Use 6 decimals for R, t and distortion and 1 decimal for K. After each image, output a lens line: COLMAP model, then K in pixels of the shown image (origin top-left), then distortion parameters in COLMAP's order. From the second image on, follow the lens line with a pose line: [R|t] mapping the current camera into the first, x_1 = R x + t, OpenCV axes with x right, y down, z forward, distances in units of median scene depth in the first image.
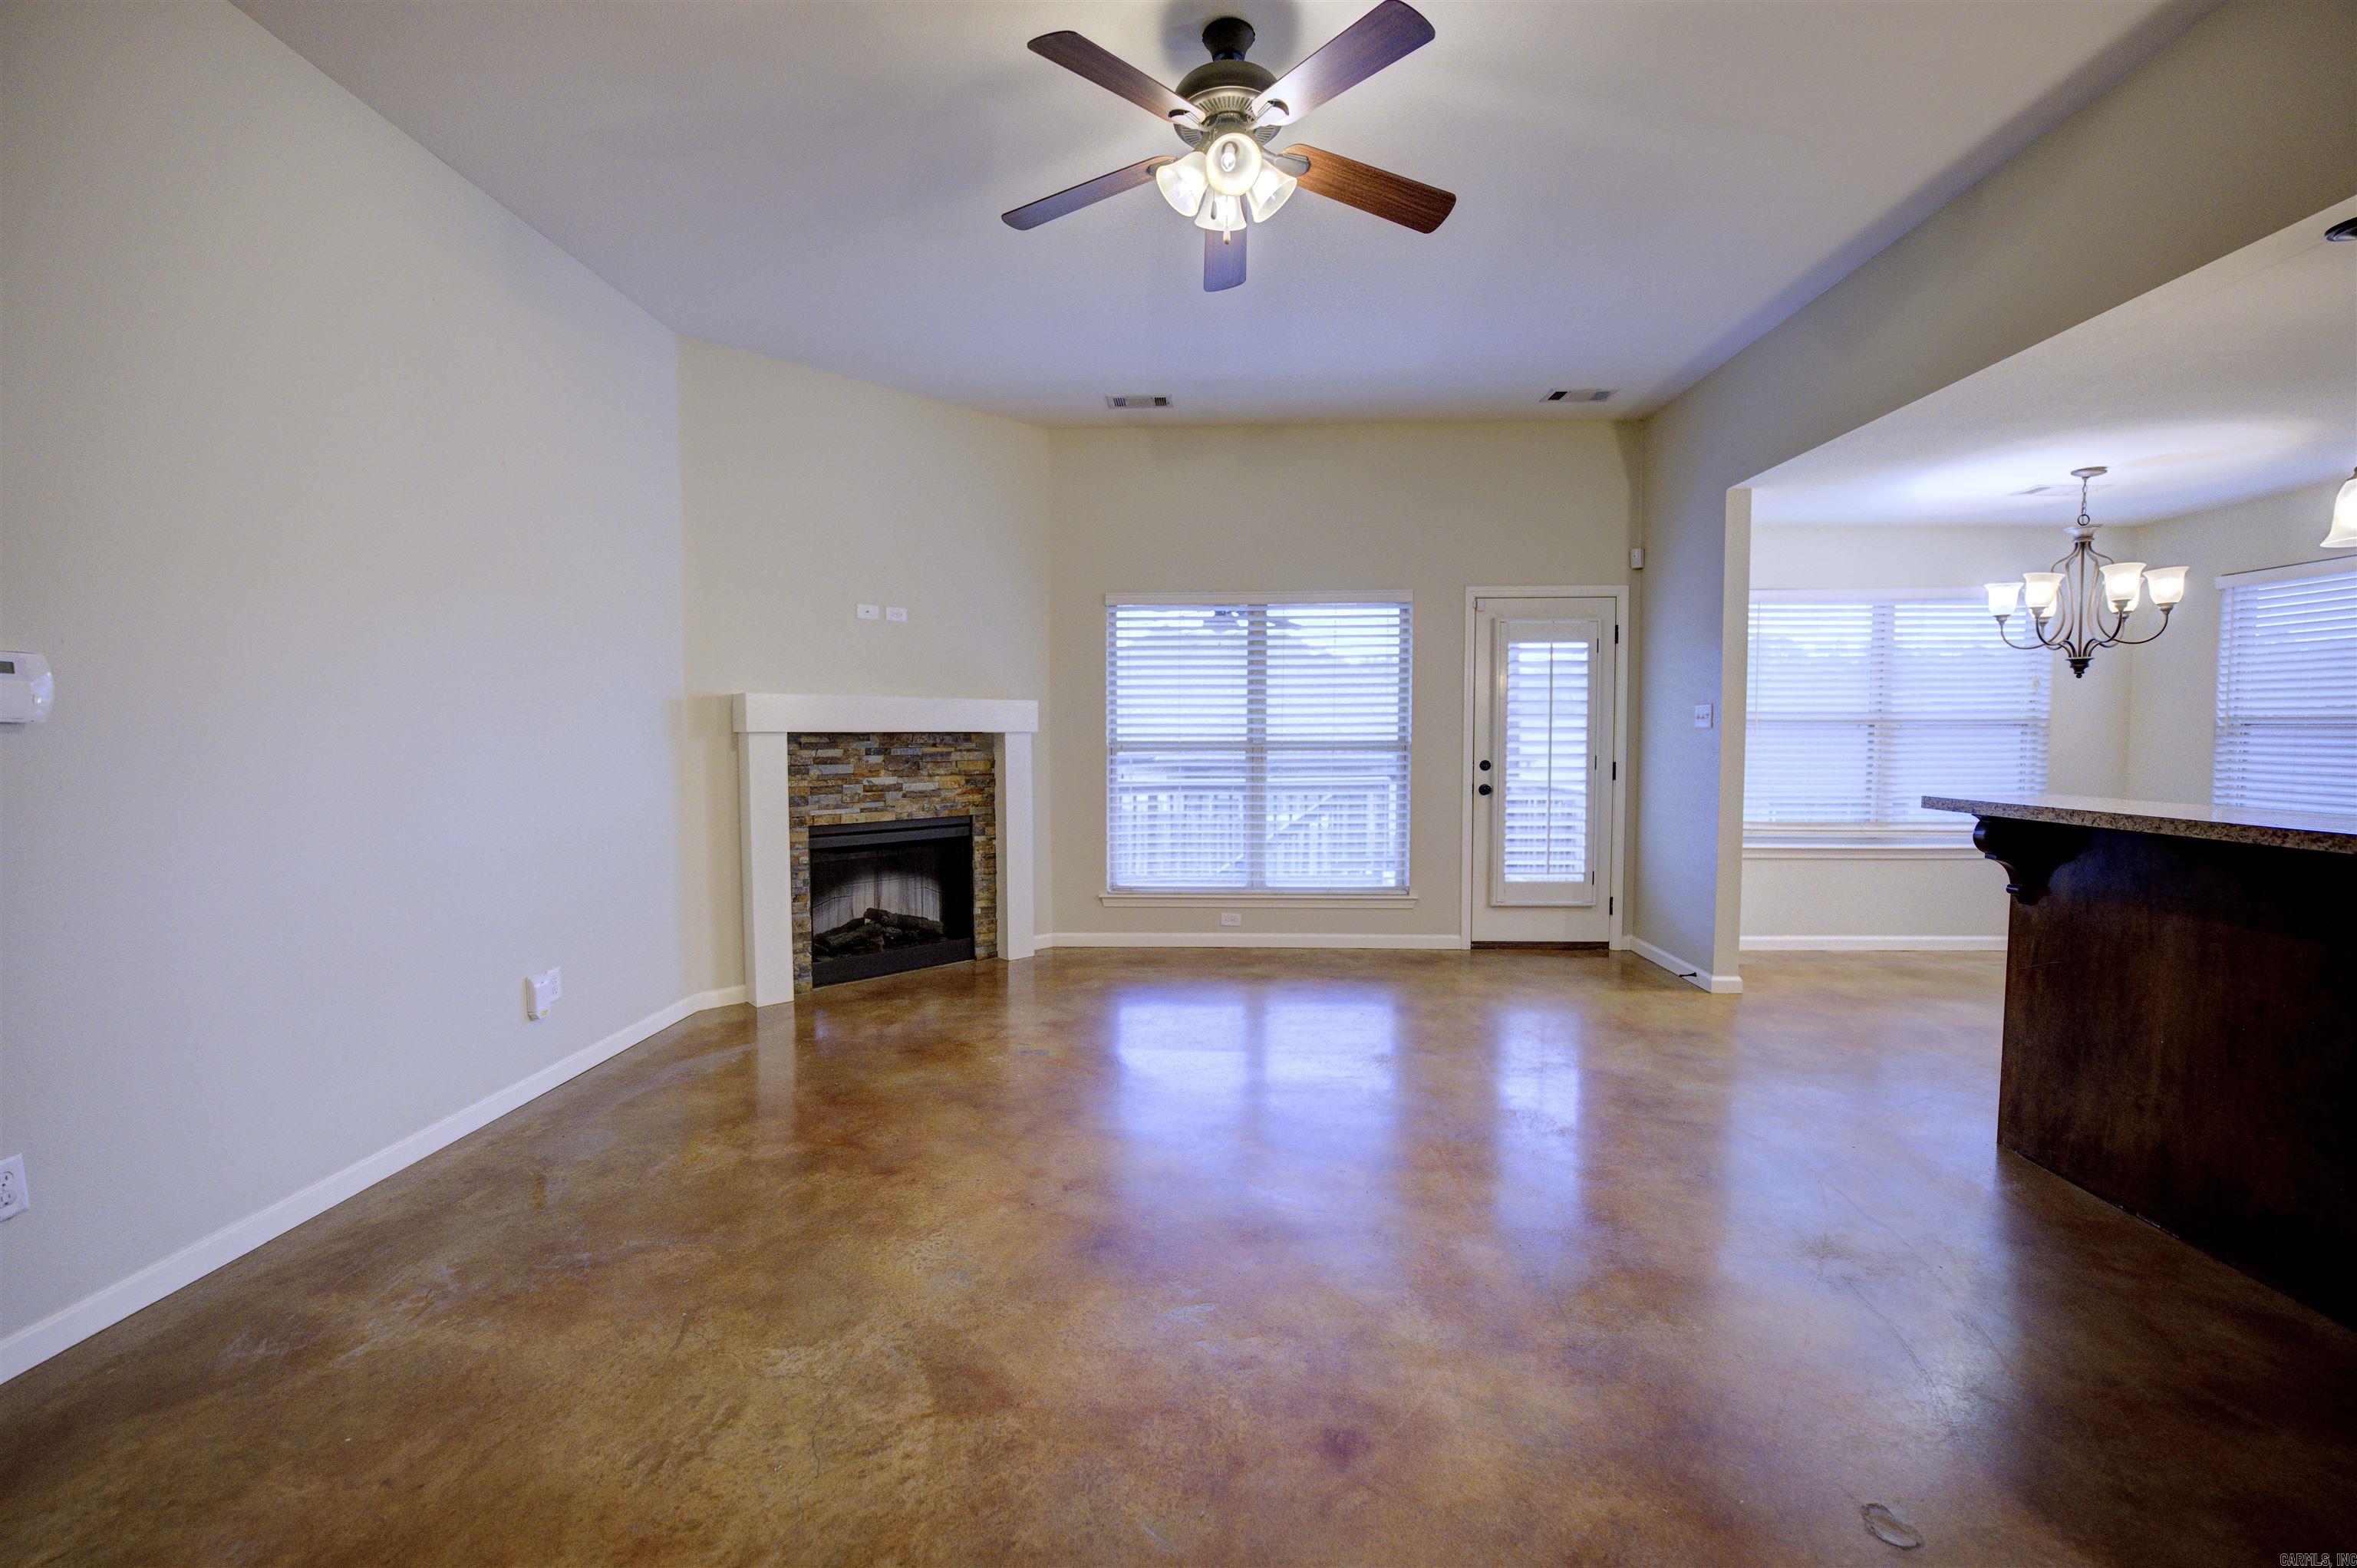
lens RADIAL K [[955.7, 0, 1169.9], [0, 955.7, 785.6], [0, 0, 1]] dist [-0.022861, -0.000134]
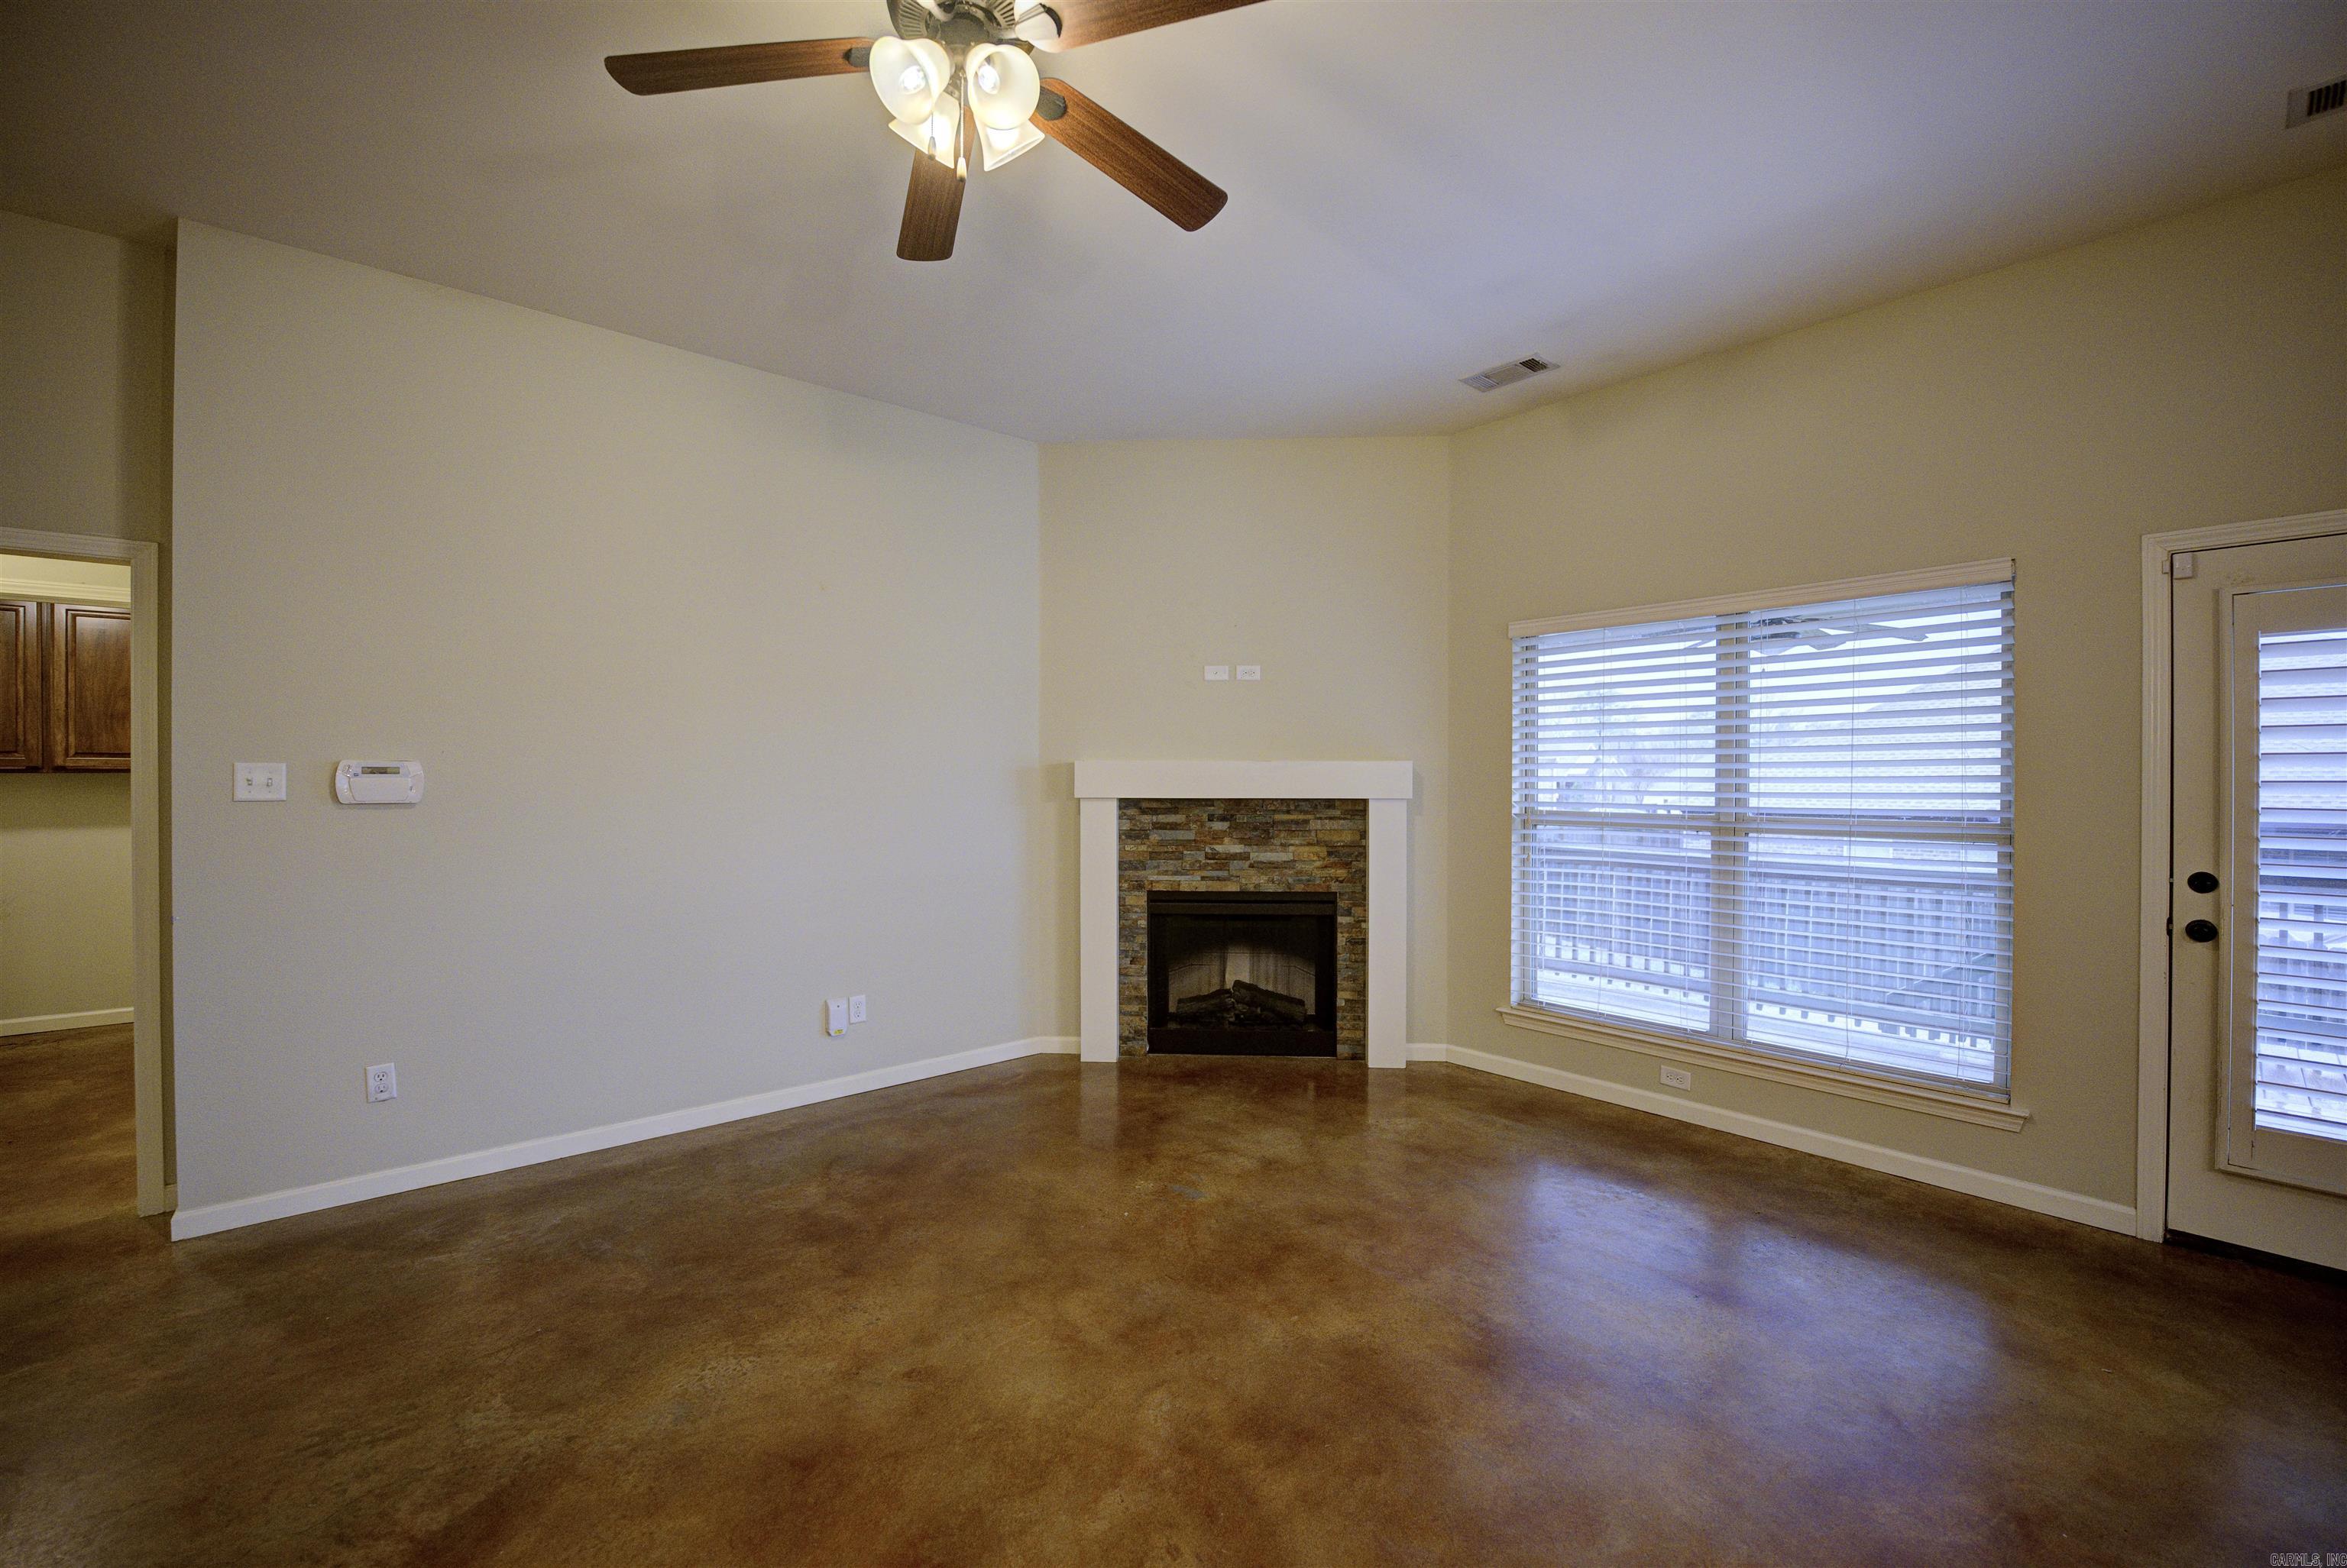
lens RADIAL K [[946.5, 0, 1182.6], [0, 946.5, 778.1], [0, 0, 1]] dist [-0.022910, 0.000172]
pose [[0.691076, 0.005378, -0.722762, 0.337937], [-0.040988, 0.998655, -0.031760, -0.042125], [0.721619, 0.051573, 0.690366, 0.304368]]
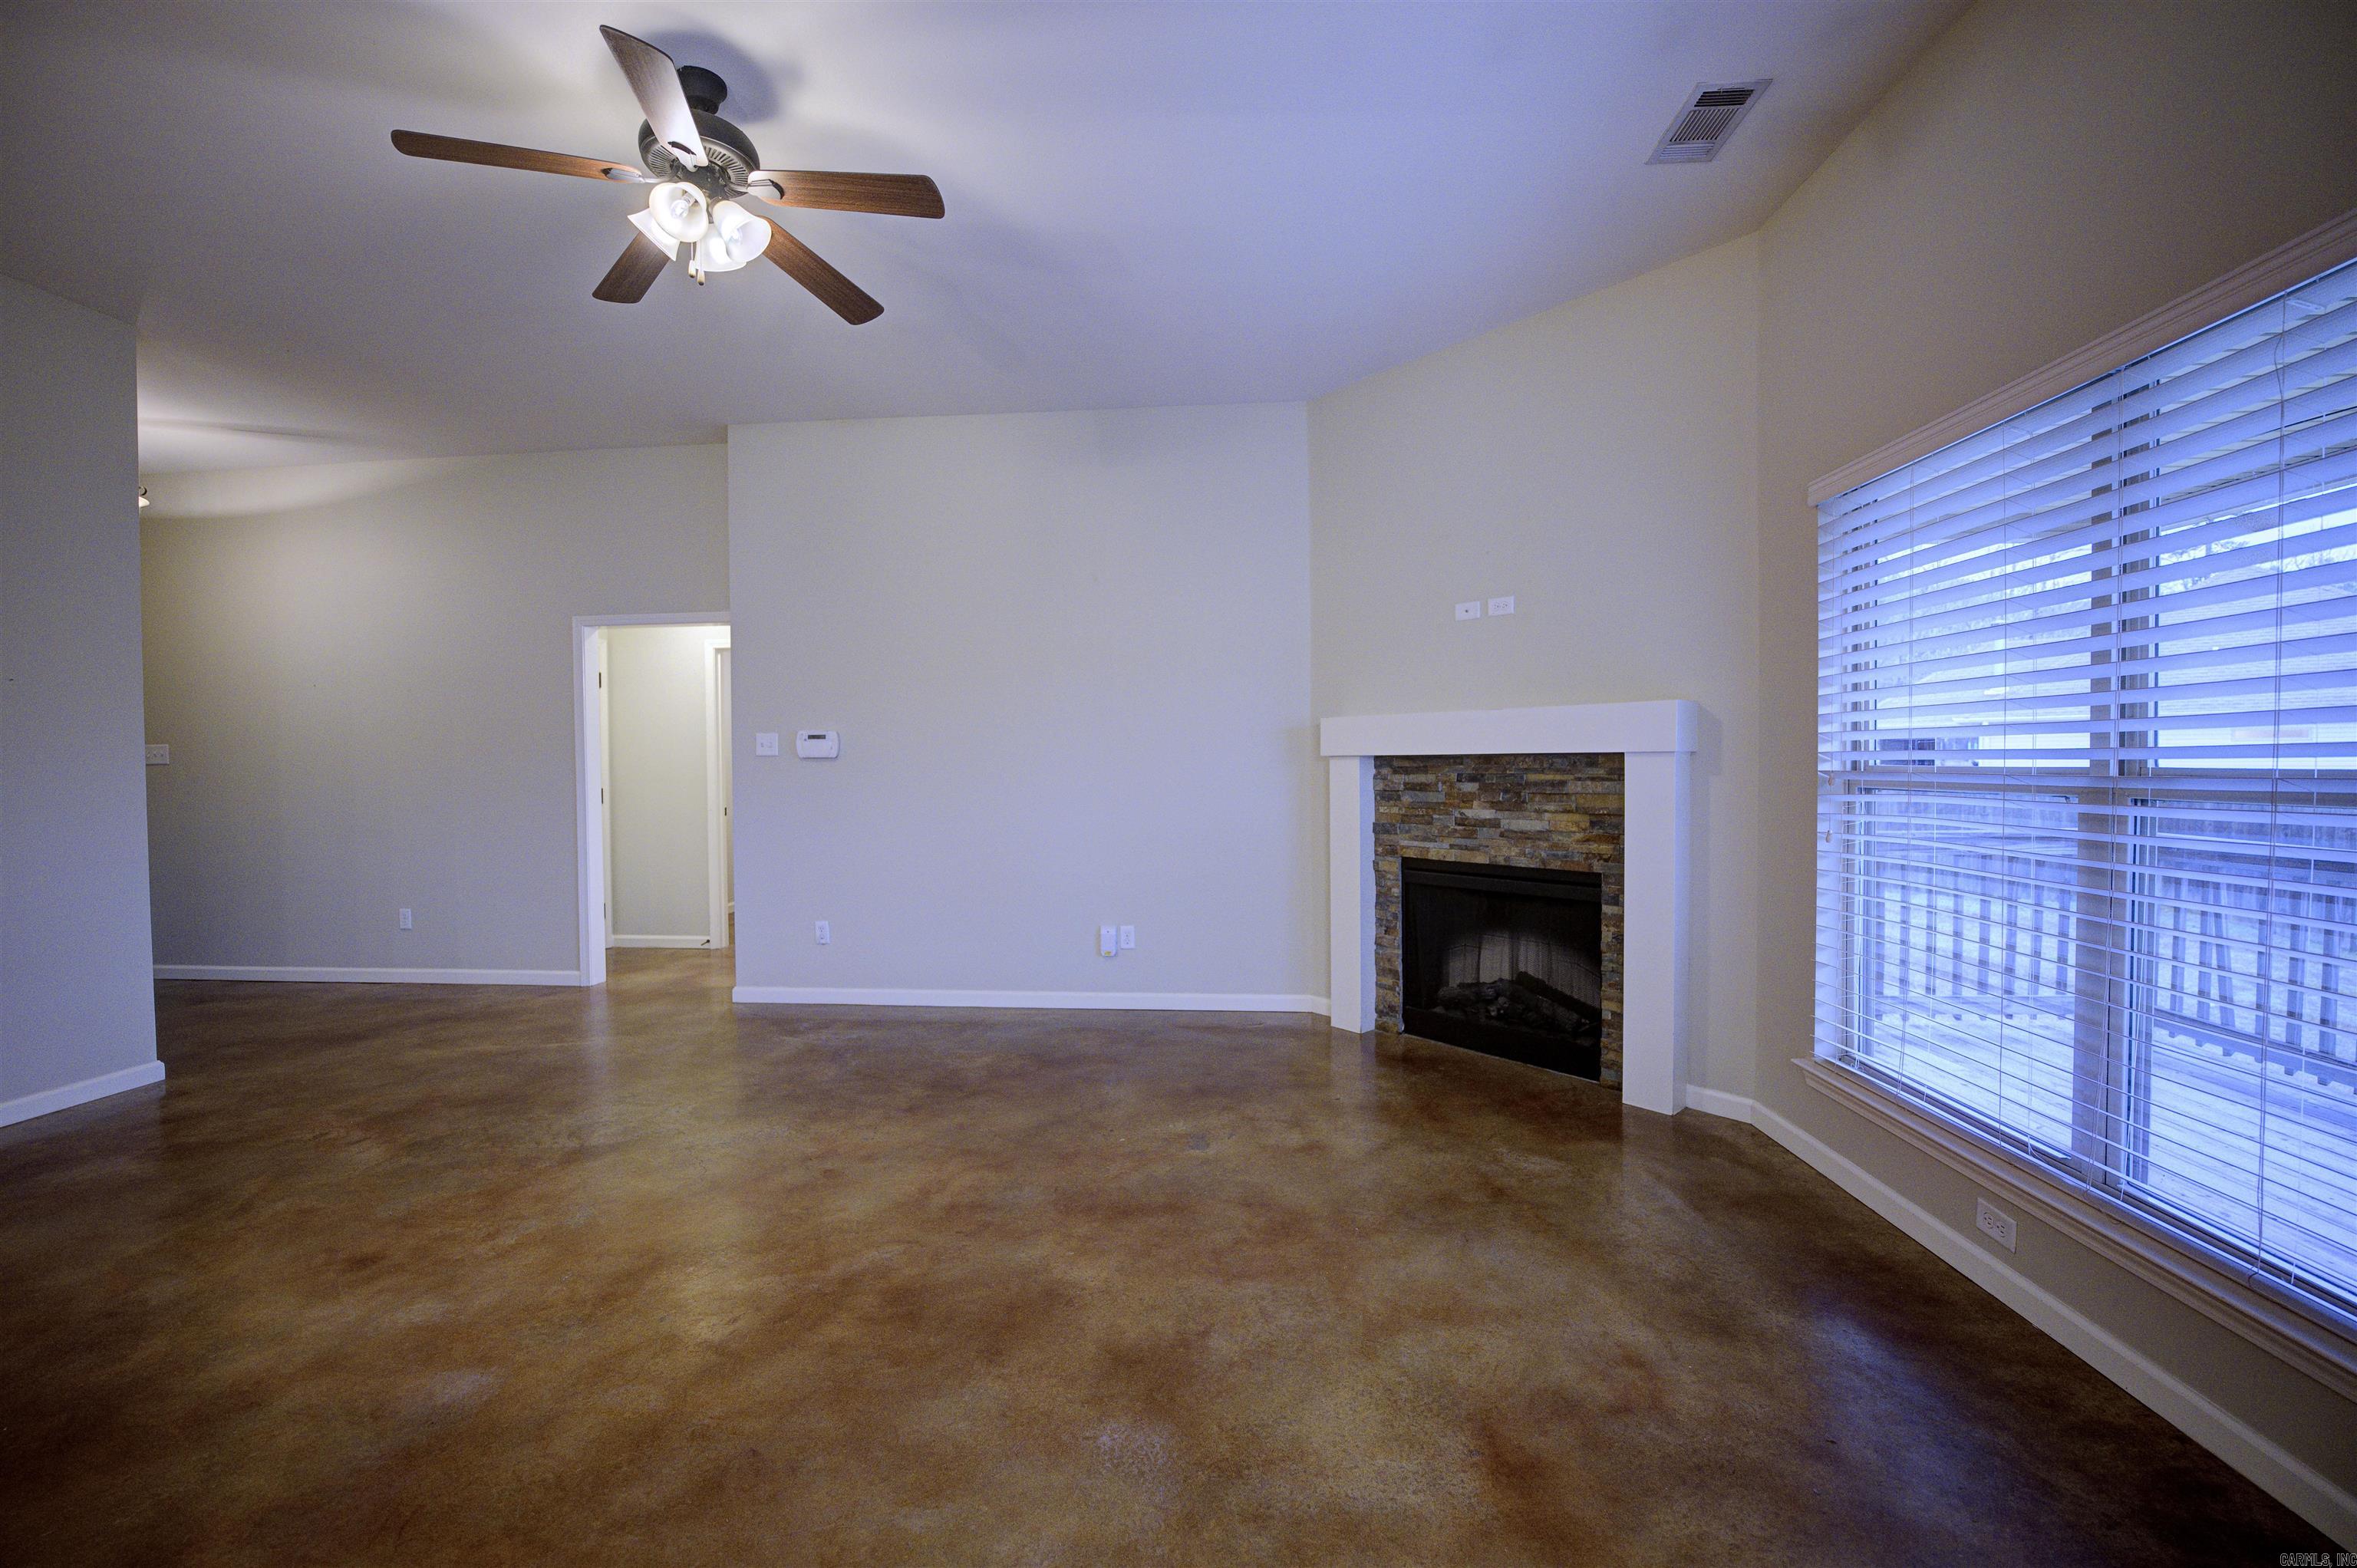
lens RADIAL K [[947.4, 0, 1172.4], [0, 947.4, 783.0], [0, 0, 1]] dist [-0.023621, 0.000061]
pose [[-0.038730, 0.023909, -0.998964, 0.503145], [-0.045333, 0.998642, 0.025659, -0.039069], [0.998221, 0.046280, -0.037594, 0.744731]]
